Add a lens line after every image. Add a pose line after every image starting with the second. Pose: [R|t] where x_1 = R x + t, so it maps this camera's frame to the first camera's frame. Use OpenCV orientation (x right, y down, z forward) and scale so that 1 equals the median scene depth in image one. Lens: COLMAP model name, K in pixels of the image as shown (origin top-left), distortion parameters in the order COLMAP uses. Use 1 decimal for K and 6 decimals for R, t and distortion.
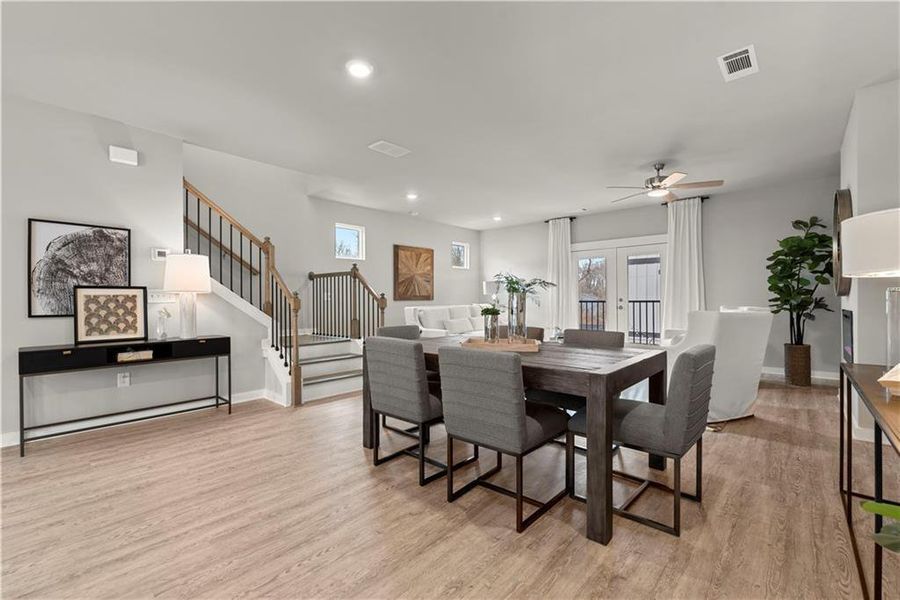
lens RADIAL K [[390.4, 0, 448.4], [0, 390.4, 300.3], [0, 0, 1]] dist [0.001142, -0.000160]
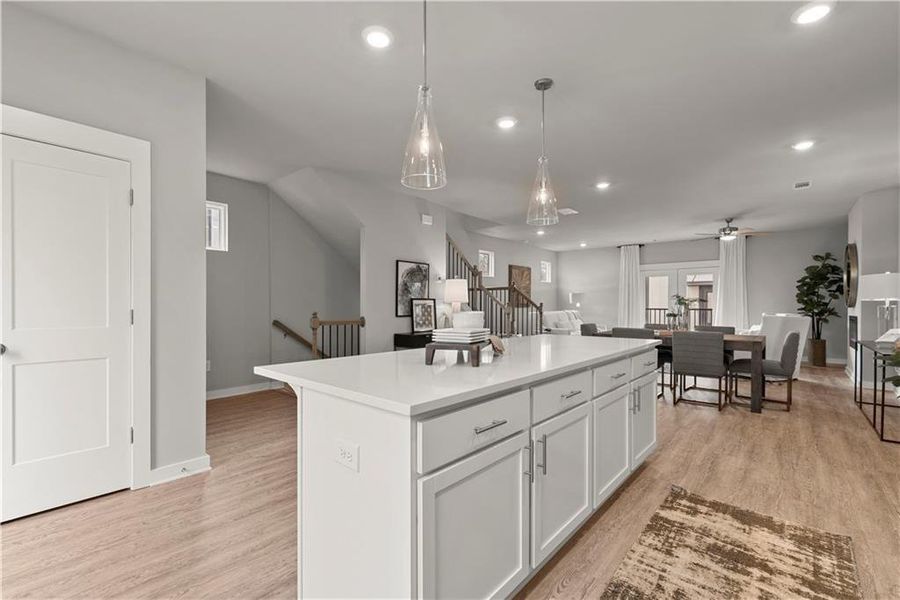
lens RADIAL K [[392.4, 0, 448.8], [0, 392.4, 306.7], [0, 0, 1]] dist [0.000025, -0.000463]
pose [[0.999816, 0.007393, 0.017711, -0.745295], [-0.007427, 0.999971, 0.001860, -0.005294], [-0.017696, -0.001991, 0.999841, -0.651031]]
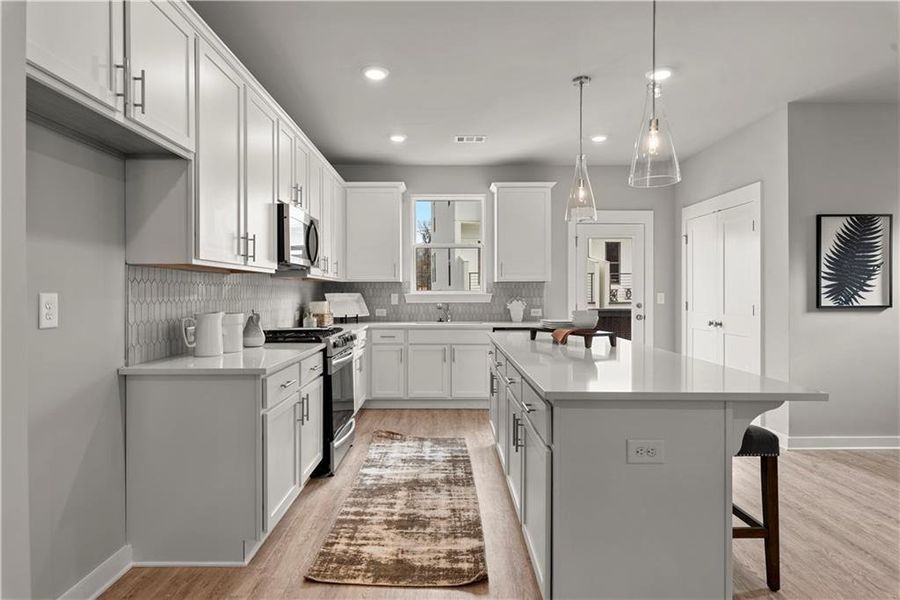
lens RADIAL K [[495.7, 0, 446.9], [0, 495.7, 294.2], [0, 0, 1]] dist [-0.000001, -0.000254]
pose [[-0.738591, 0.007915, -0.674107, 0.074692], [0.000789, 0.999941, 0.010876, -0.034643], [0.674153, 0.007501, -0.738554, 0.409190]]
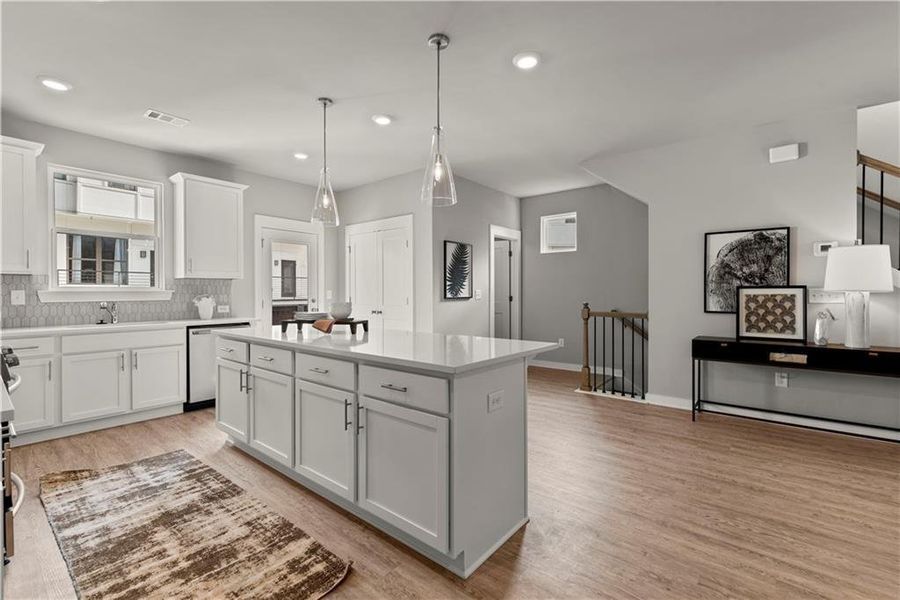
lens RADIAL K [[393.0, 0, 450.1], [0, 393.0, 294.2], [0, 0, 1]] dist [0.000159, -0.000111]
pose [[0.051635, 0.009295, -0.998623, 0.117993], [-0.002246, 0.999955, 0.009192, -0.021121], [0.998663, 0.001768, 0.051654, 0.104436]]
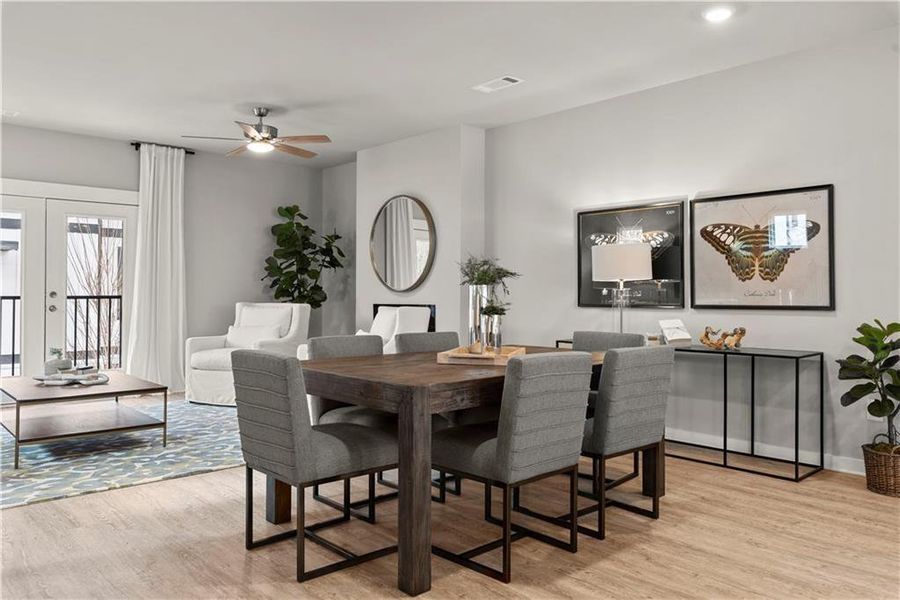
lens RADIAL K [[654.9, 0, 450.2], [0, 654.9, 286.7], [0, 0, 1]] dist [-0.004056, -0.000383]
pose [[0.091406, 0.015210, 0.995697, -0.829041], [-0.001106, 0.999884, -0.015173, 0.002568], [-0.995813, 0.000285, 0.091413, 0.716300]]
